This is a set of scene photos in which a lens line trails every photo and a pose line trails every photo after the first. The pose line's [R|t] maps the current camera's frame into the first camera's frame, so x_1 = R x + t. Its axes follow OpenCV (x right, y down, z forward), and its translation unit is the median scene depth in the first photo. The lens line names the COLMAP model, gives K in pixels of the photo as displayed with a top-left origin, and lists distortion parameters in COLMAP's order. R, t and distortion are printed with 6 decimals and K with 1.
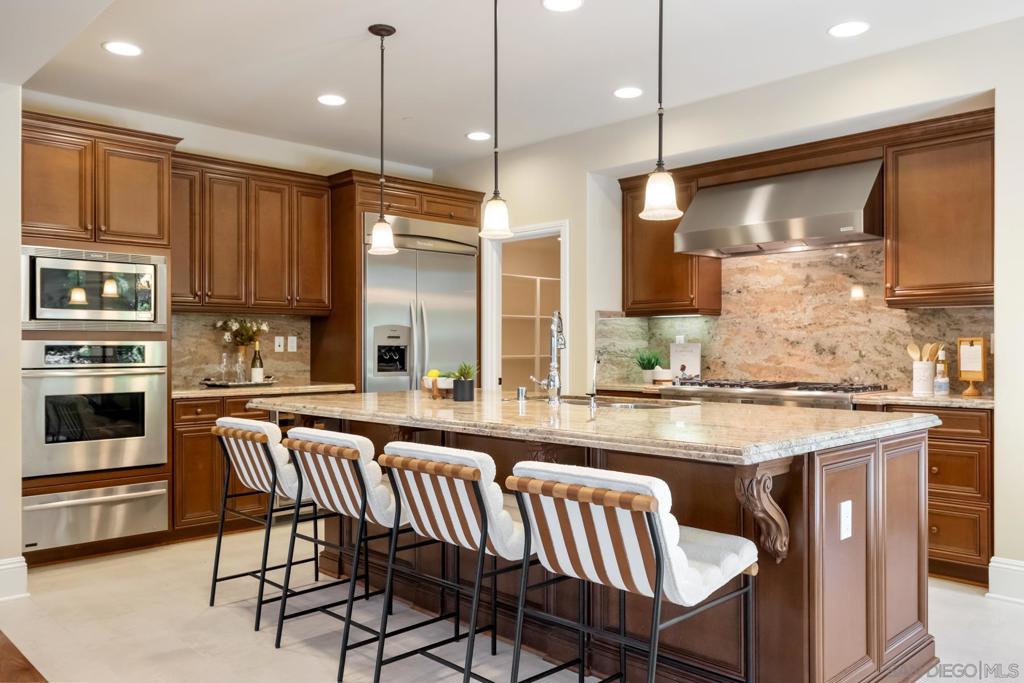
lens RADIAL K [[797.2, 0, 511.5], [0, 797.2, 345.3], [0, 0, 1]] dist [0.007338, 0.003522]
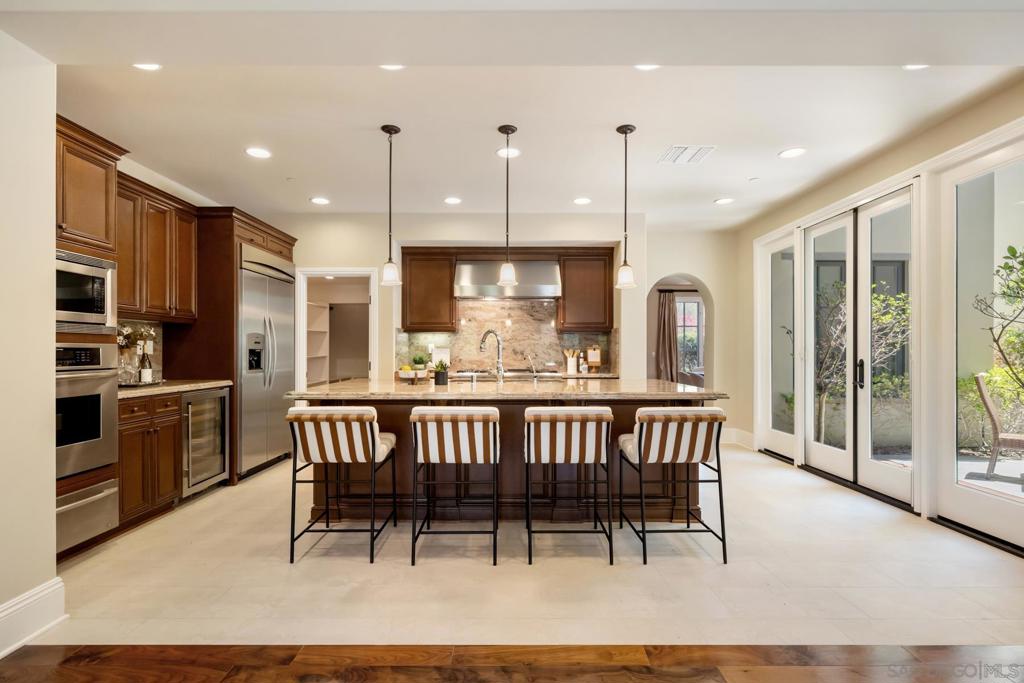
lens RADIAL K [[492.2, 0, 512.6], [0, 492.2, 343.8], [0, 0, 1]] dist [-0.001814, 0.000012]
pose [[0.691766, 0.012336, 0.722017, -0.459458], [-0.003142, 0.999896, -0.014073, 0.001697], [-0.722115, 0.007467, 0.691732, 0.163390]]
